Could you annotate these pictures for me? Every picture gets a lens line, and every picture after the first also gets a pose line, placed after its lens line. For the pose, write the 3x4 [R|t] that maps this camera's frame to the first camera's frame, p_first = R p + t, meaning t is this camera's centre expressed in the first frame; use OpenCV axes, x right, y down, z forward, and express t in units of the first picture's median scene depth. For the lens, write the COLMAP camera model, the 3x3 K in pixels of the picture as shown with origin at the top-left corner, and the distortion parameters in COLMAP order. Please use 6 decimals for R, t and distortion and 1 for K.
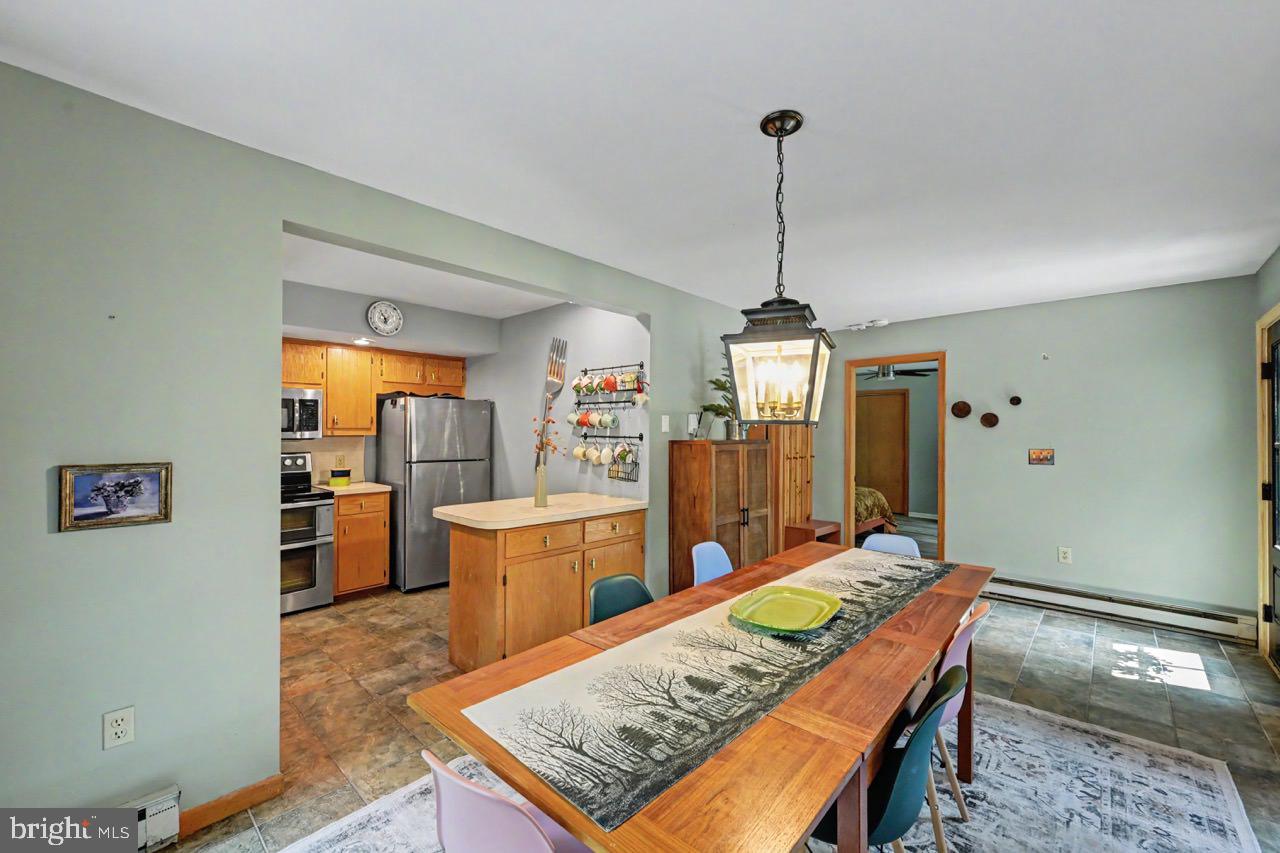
lens RADIAL K [[507.7, 0, 637.3], [0, 507.7, 431.7], [0, 0, 1]] dist [-0.002279, -0.000167]
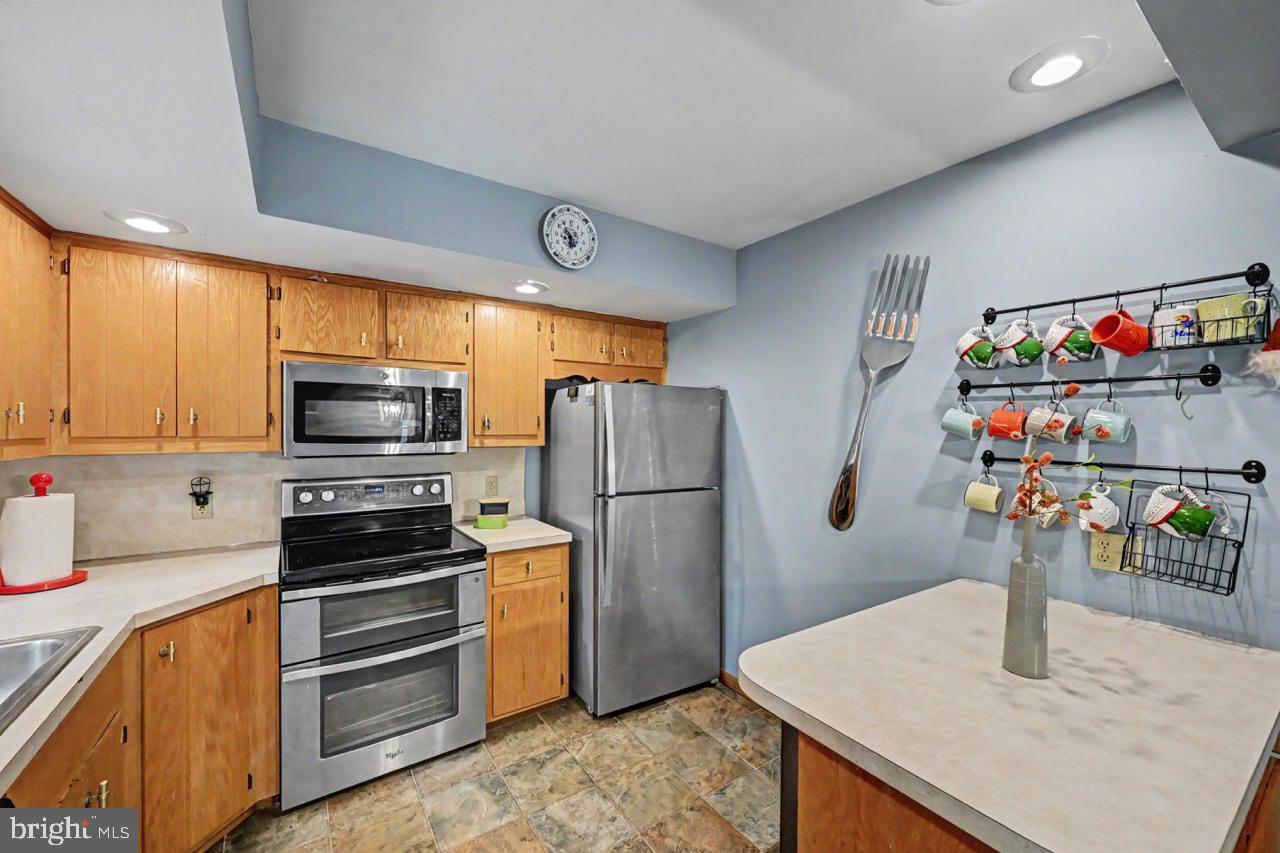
lens RADIAL K [[507.7, 0, 633.6], [0, 507.7, 429.4], [0, 0, 1]] dist [-0.002279, -0.000167]
pose [[0.973567, 0.001872, -0.228394, -0.294143], [-0.000470, 0.999981, 0.006192, -0.019105], [0.228401, -0.005920, 0.973549, 0.463016]]
